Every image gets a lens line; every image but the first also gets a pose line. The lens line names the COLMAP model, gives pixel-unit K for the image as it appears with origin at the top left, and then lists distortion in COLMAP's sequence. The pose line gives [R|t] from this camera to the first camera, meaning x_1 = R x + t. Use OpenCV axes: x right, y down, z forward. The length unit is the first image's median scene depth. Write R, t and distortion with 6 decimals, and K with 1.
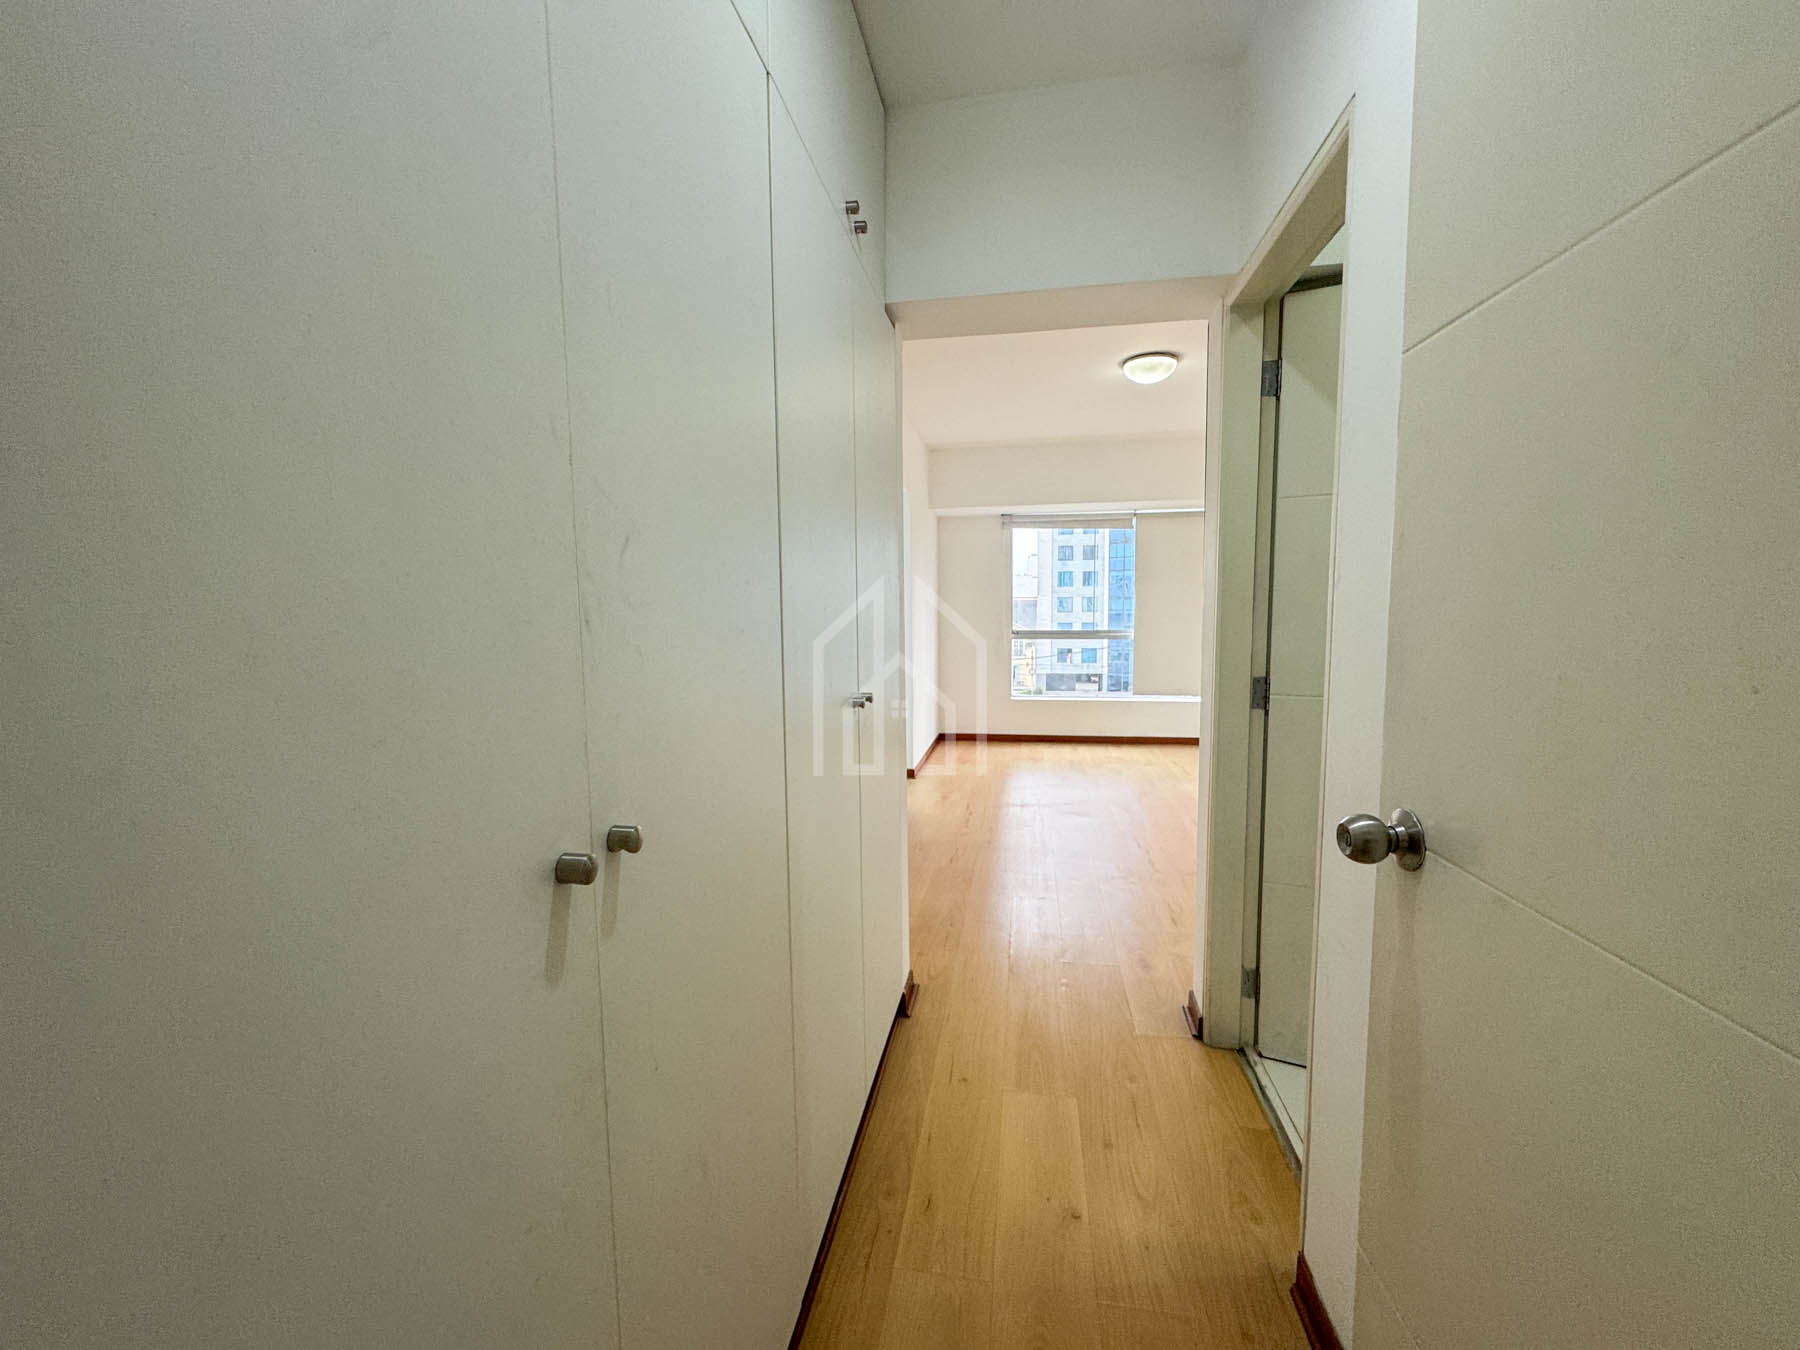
lens RADIAL K [[718.6, 0, 908.8], [0, 718.6, 675.2], [0, 0, 1]] dist [-0.003533, 0.000265]
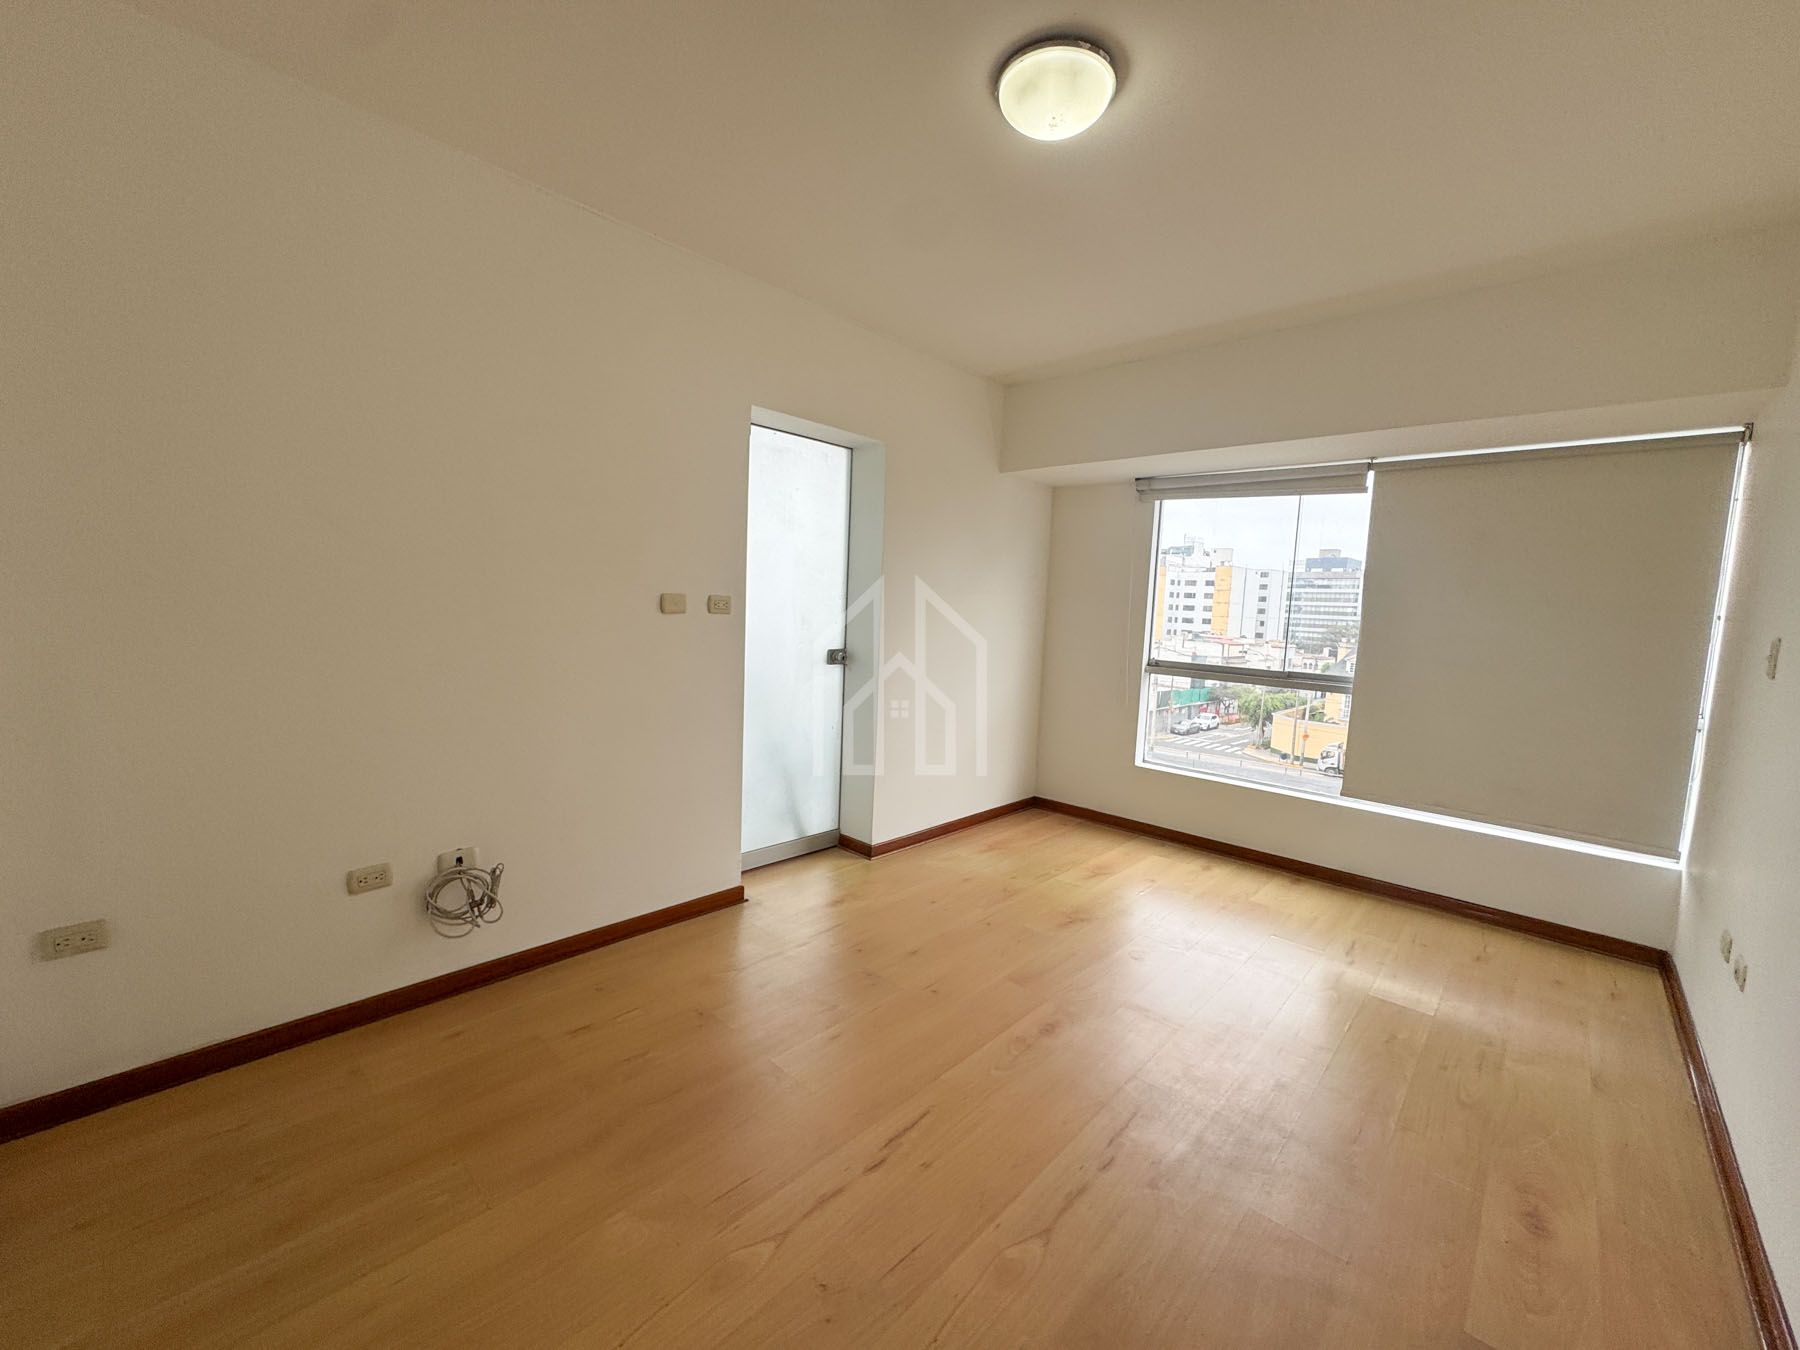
lens RADIAL K [[718.6, 0, 902.5], [0, 718.6, 674.5], [0, 0, 1]] dist [-0.003533, 0.000265]
pose [[0.827566, 0.100453, -0.552307, 0.322697], [-0.104989, 0.994195, 0.023510, -0.041556], [0.551463, 0.038530, 0.833309, 0.347762]]
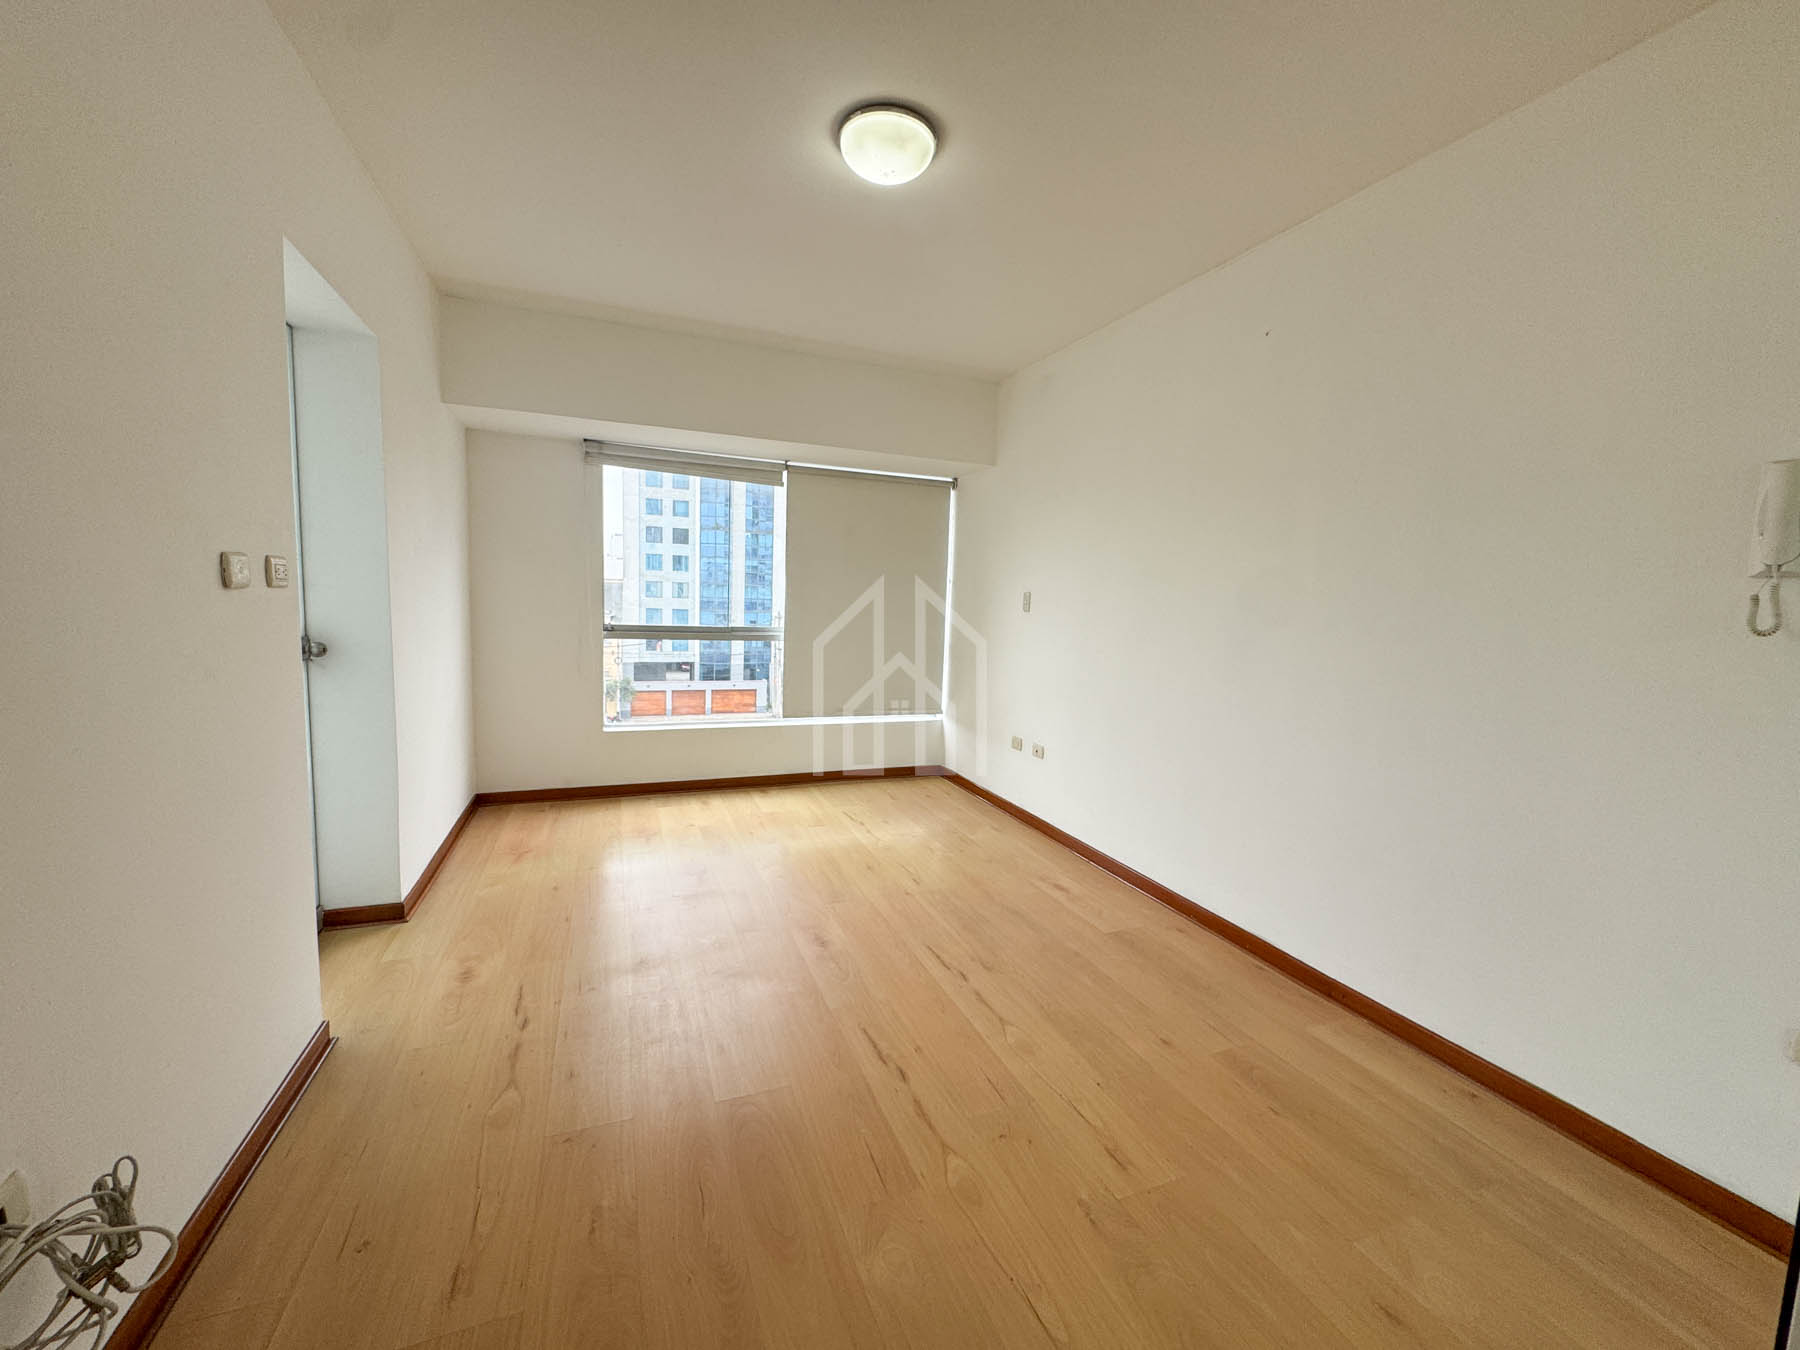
lens RADIAL K [[718.6, 0, 899.6], [0, 718.6, 673.3], [0, 0, 1]] dist [-0.003533, 0.000265]
pose [[0.855014, -0.013754, 0.518423, 0.036840], [0.005699, 0.999837, 0.017126, -0.028644], [-0.518574, -0.011688, 0.854953, 0.314823]]
